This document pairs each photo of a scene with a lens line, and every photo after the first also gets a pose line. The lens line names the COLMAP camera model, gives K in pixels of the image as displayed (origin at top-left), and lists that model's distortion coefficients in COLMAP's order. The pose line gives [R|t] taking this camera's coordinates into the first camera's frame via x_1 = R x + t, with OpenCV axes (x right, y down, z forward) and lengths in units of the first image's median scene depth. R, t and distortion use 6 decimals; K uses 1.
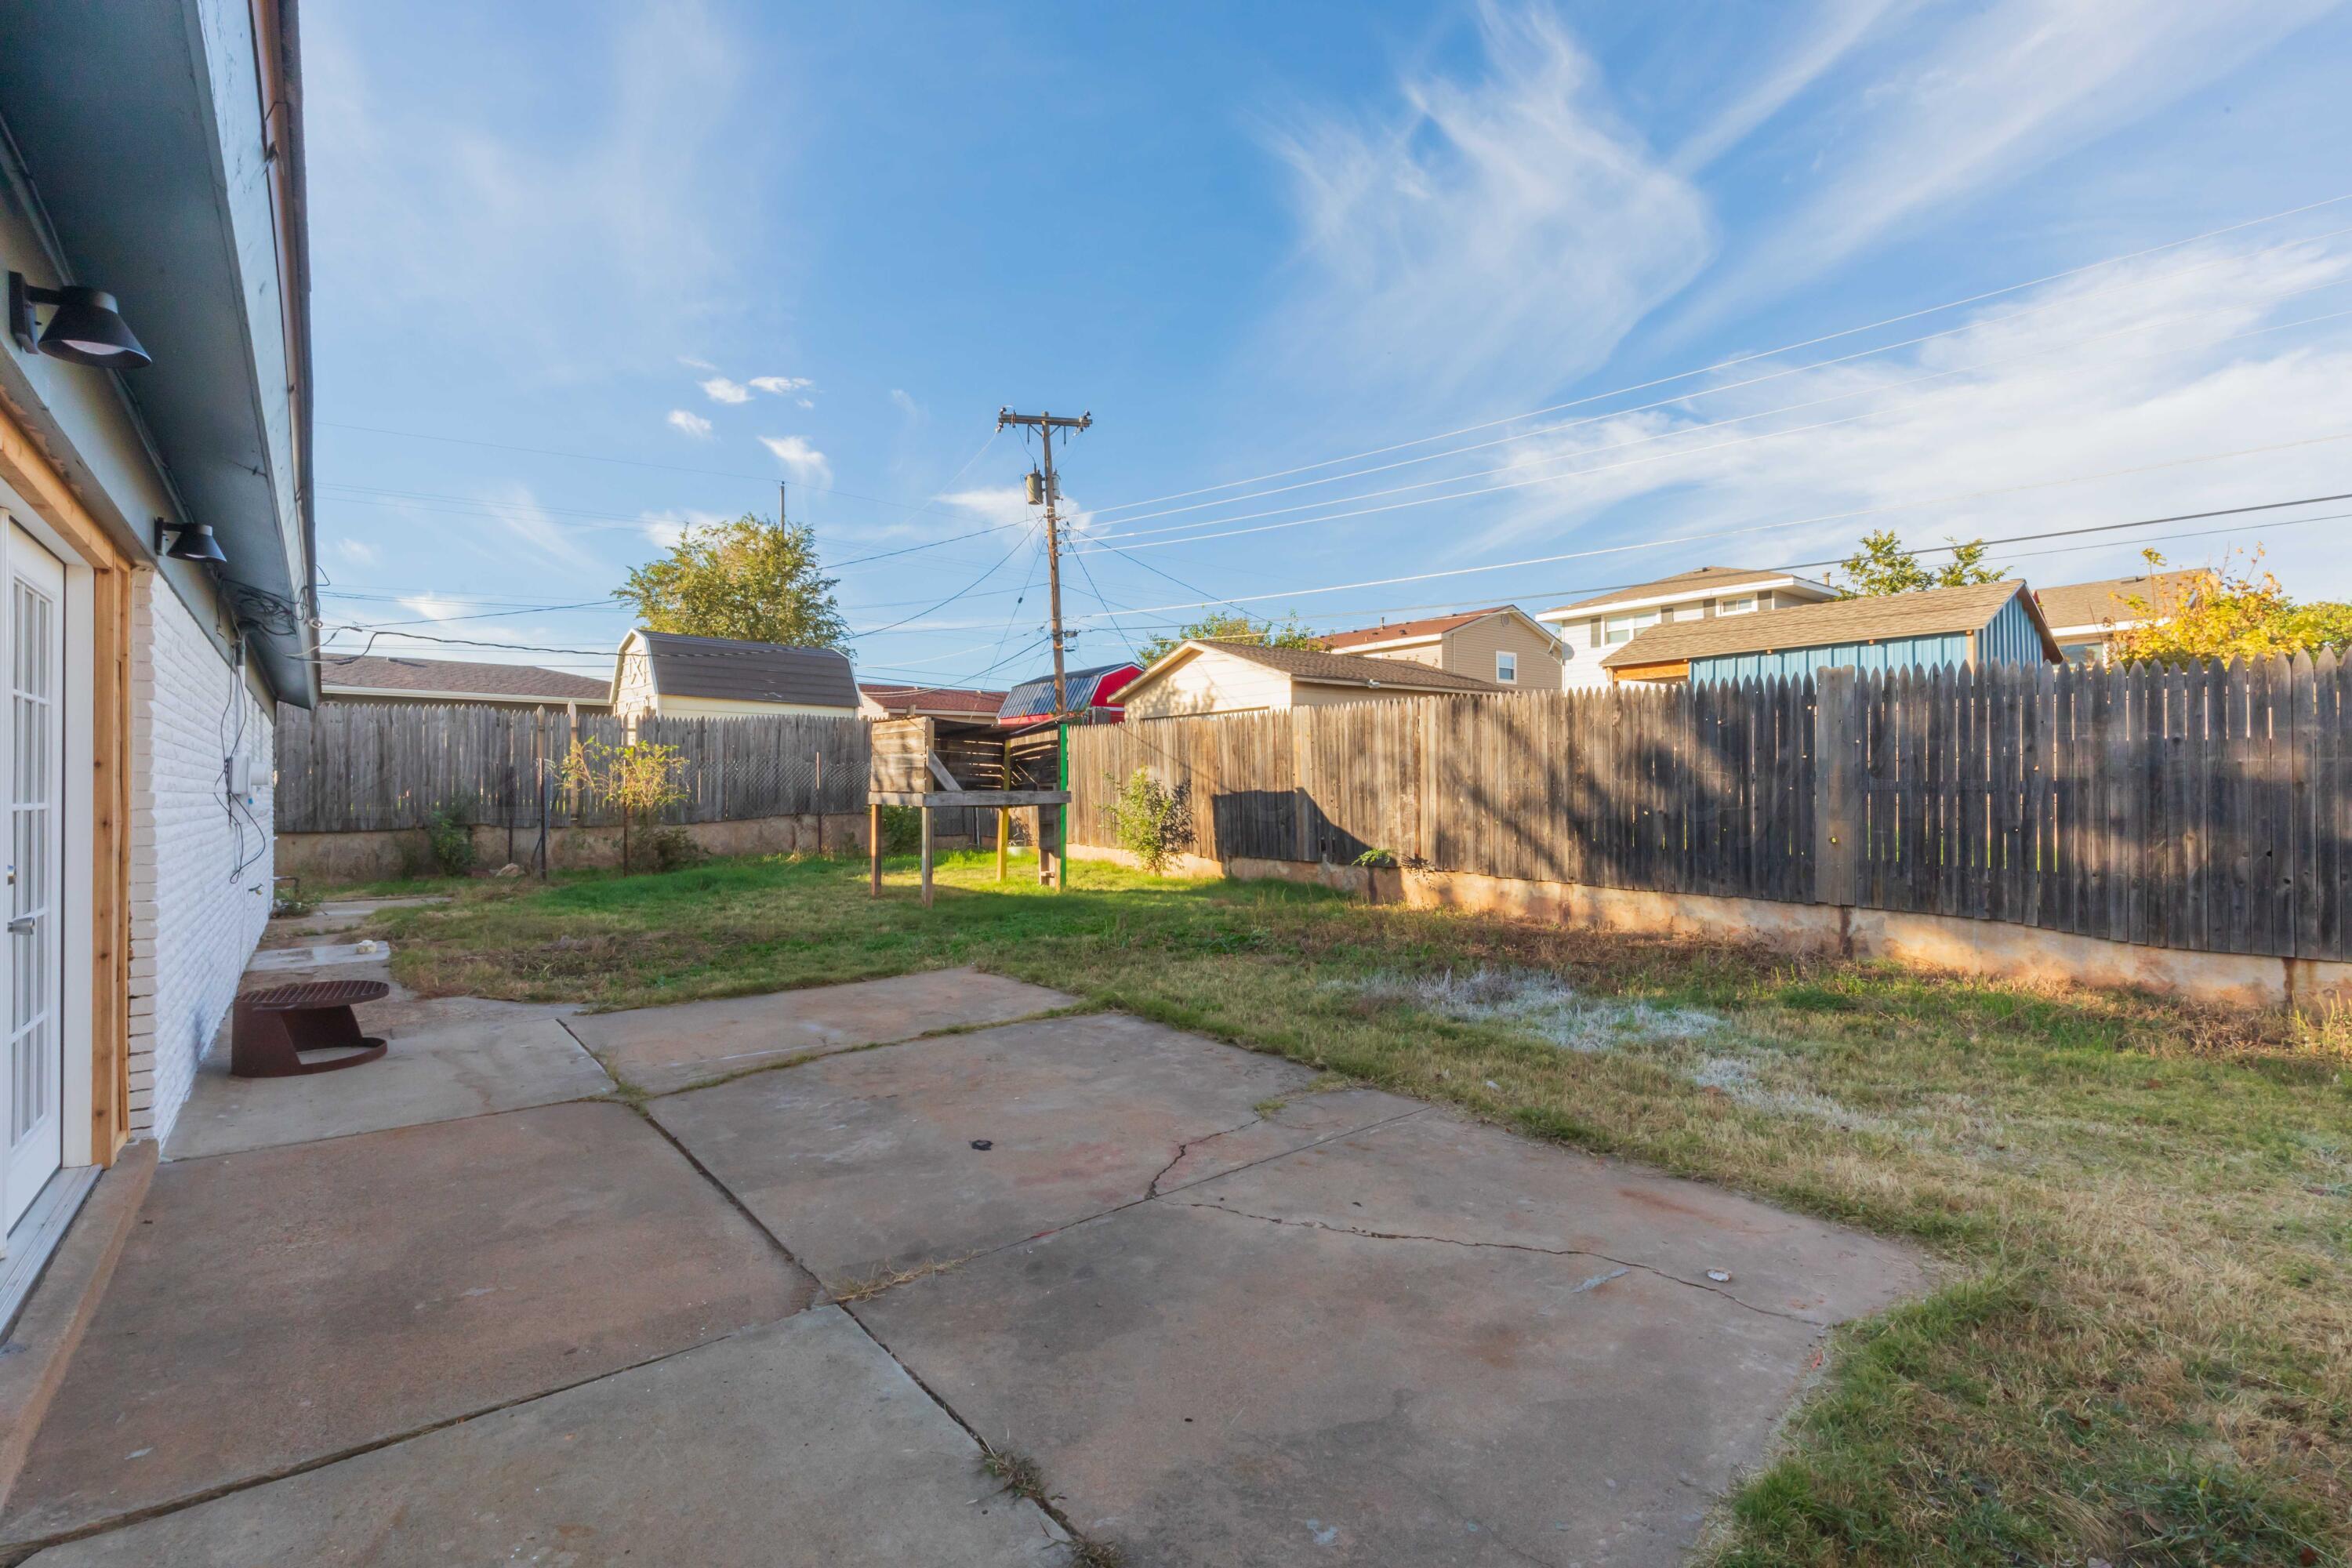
lens RADIAL K [[1079.6, 0, 1215.3], [0, 1079.6, 786.9], [0, 0, 1]] dist [0.005952, -0.001481]
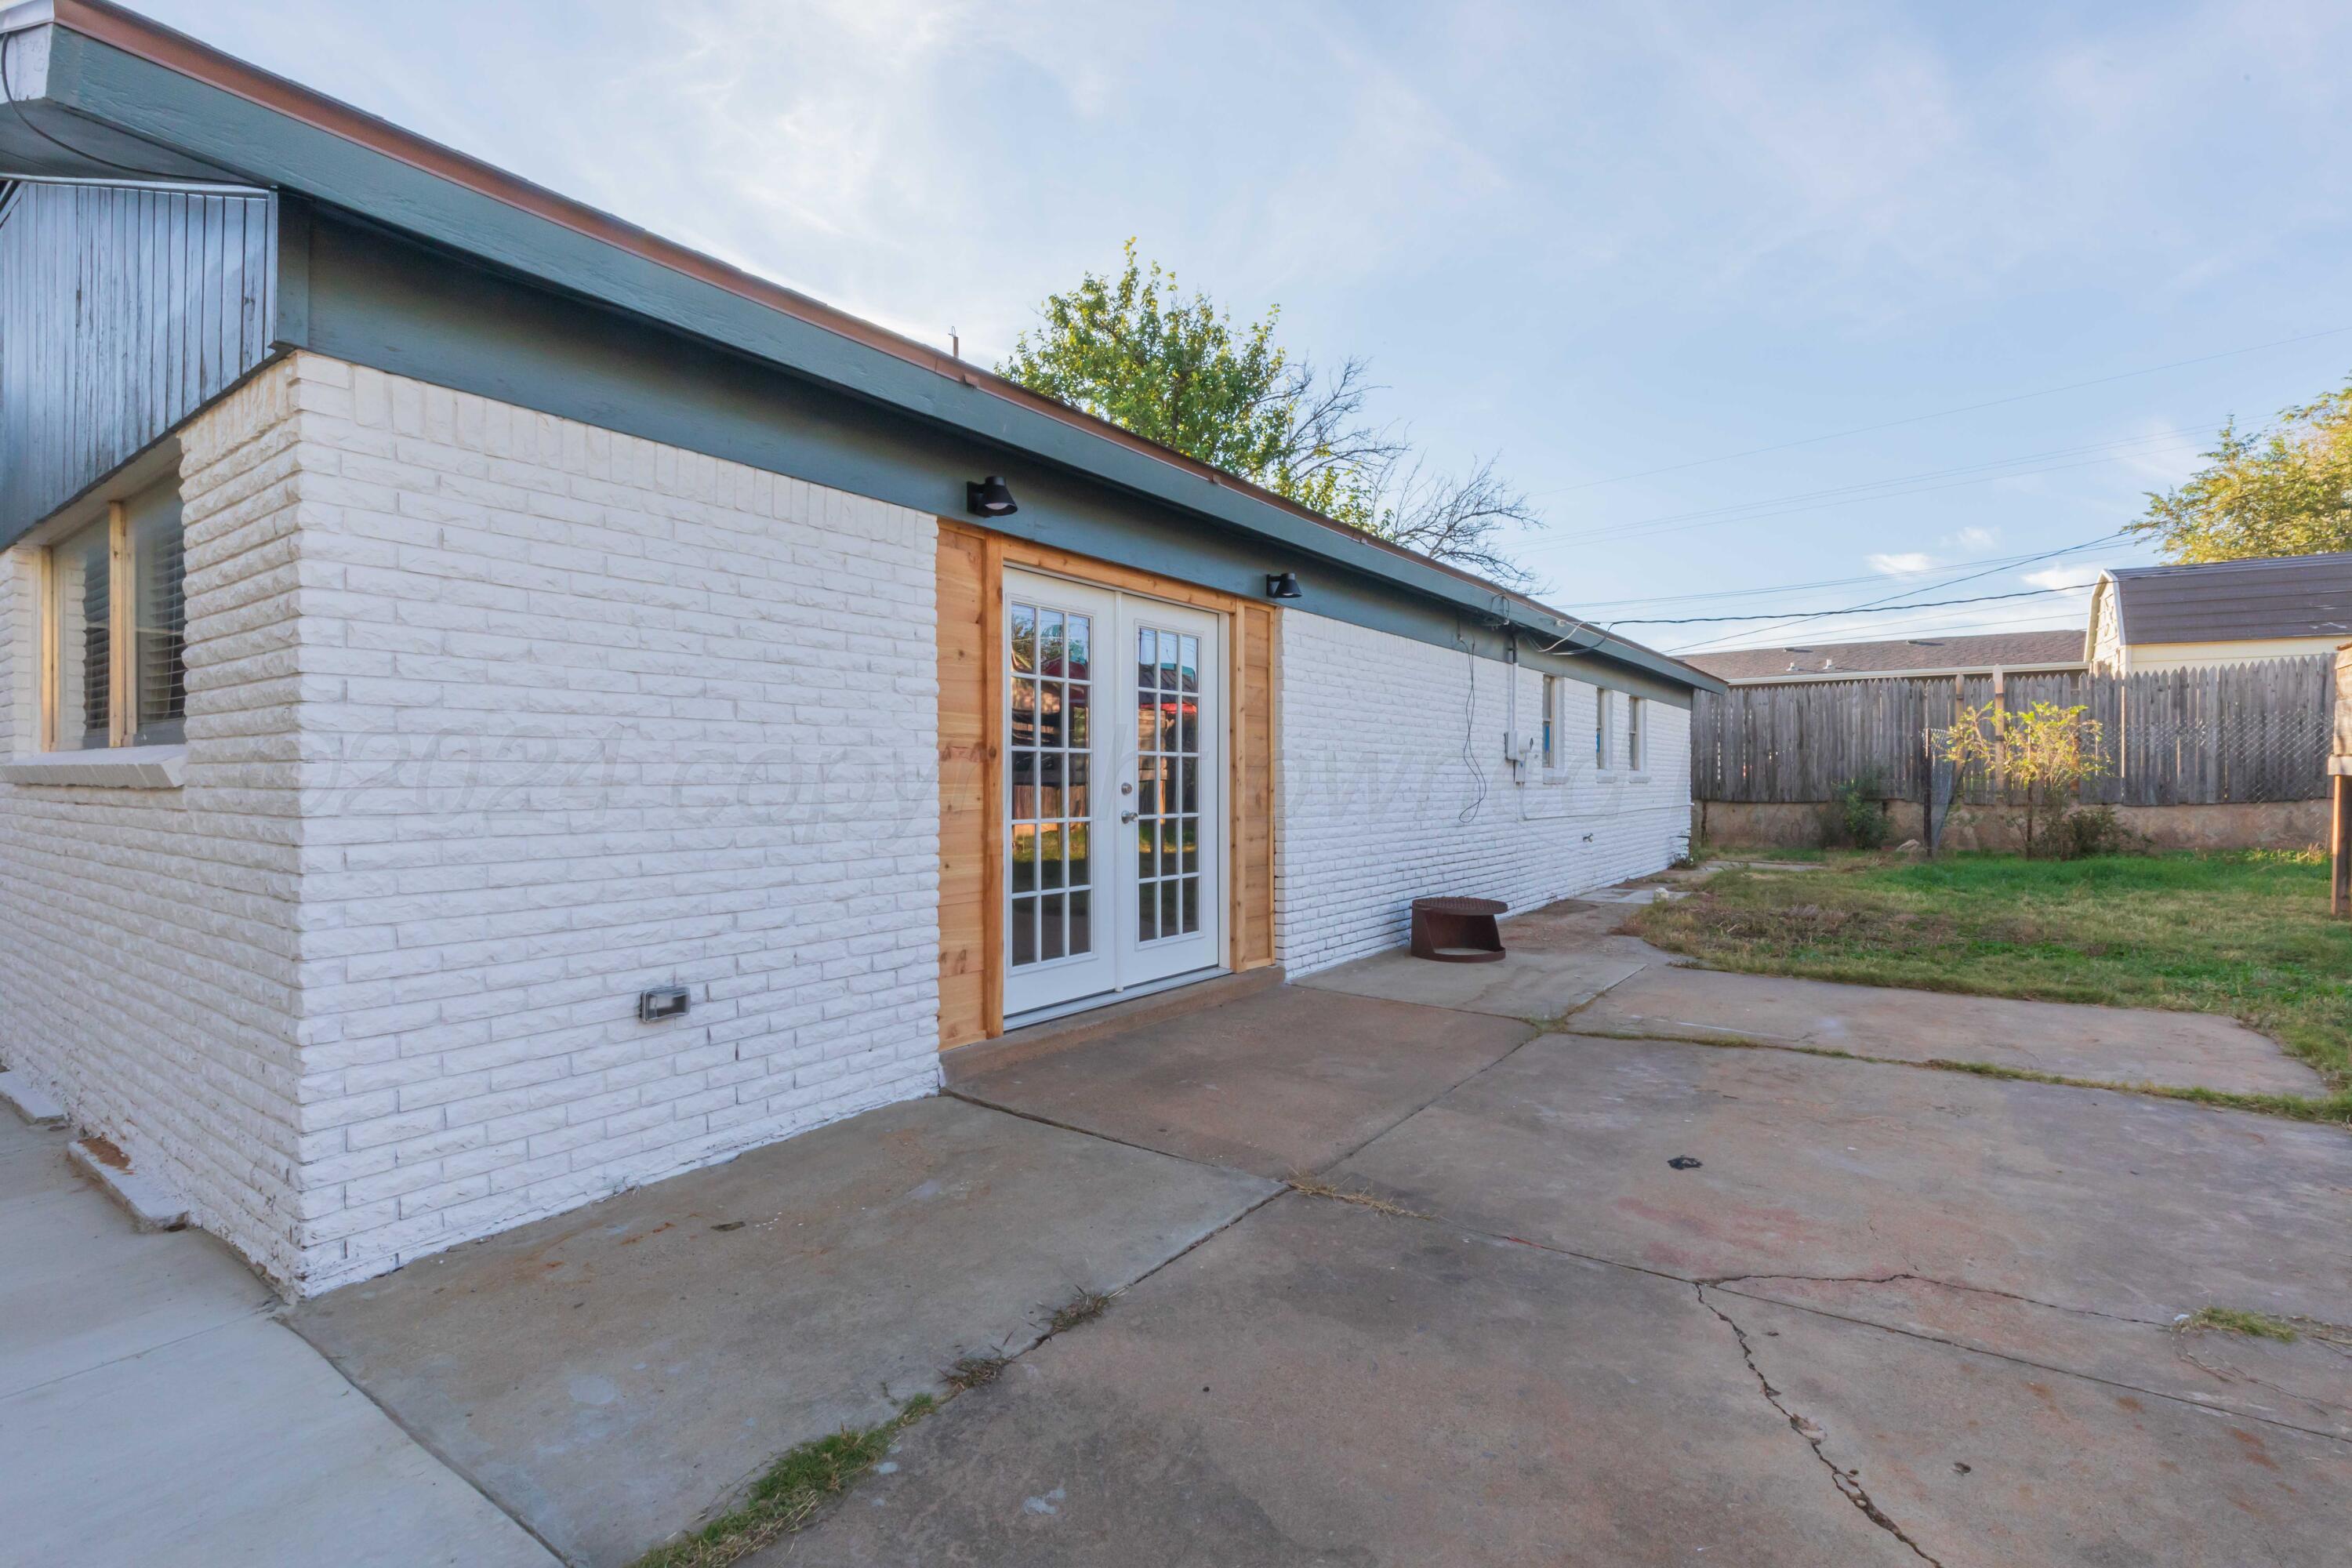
lens RADIAL K [[1079.6, 0, 1151.1], [0, 1079.6, 790.1], [0, 0, 1]] dist [0.005952, -0.001481]
pose [[0.222884, 0.012786, -0.974761, 0.191777], [0.002905, 0.999901, 0.013780, 0.015675], [0.974841, -0.005904, 0.222825, 0.171337]]
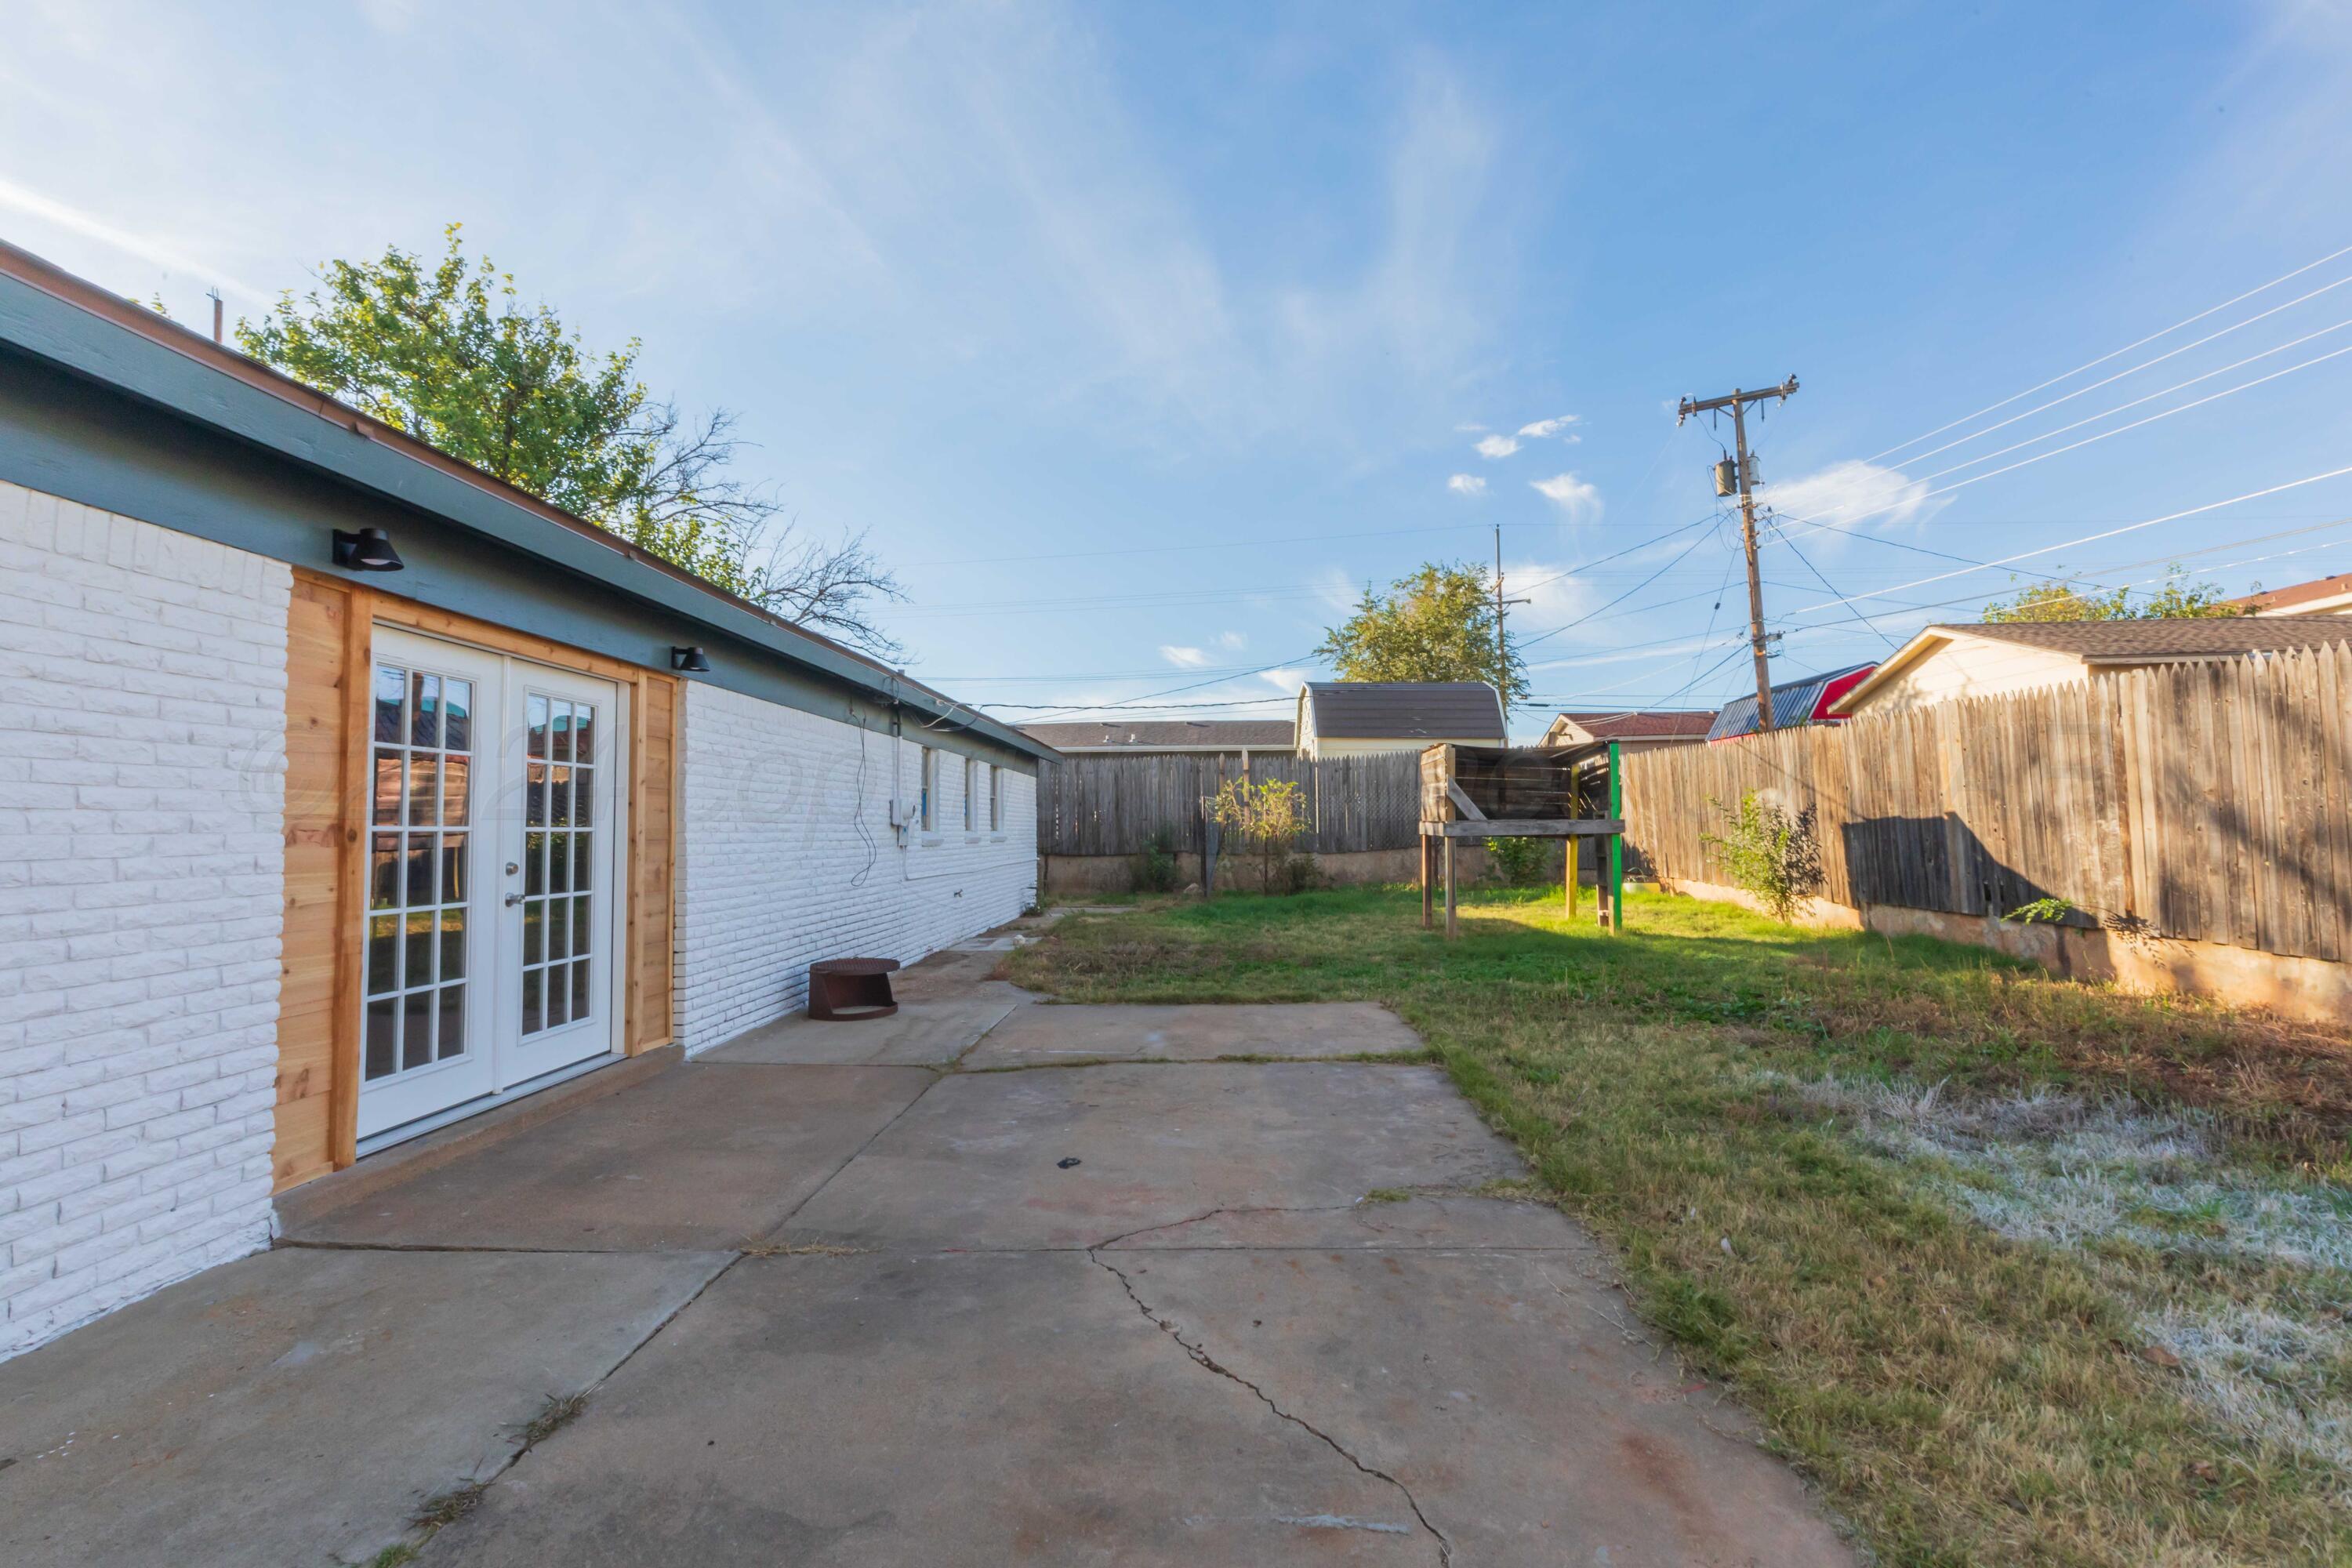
lens RADIAL K [[1079.6, 0, 1174.6], [0, 1079.6, 789.4], [0, 0, 1]] dist [0.005952, -0.001481]
pose [[0.735258, -0.027285, -0.677238, 0.221166], [0.007806, 0.999464, -0.031792, 0.005046], [0.677742, 0.018088, 0.735077, 0.124436]]
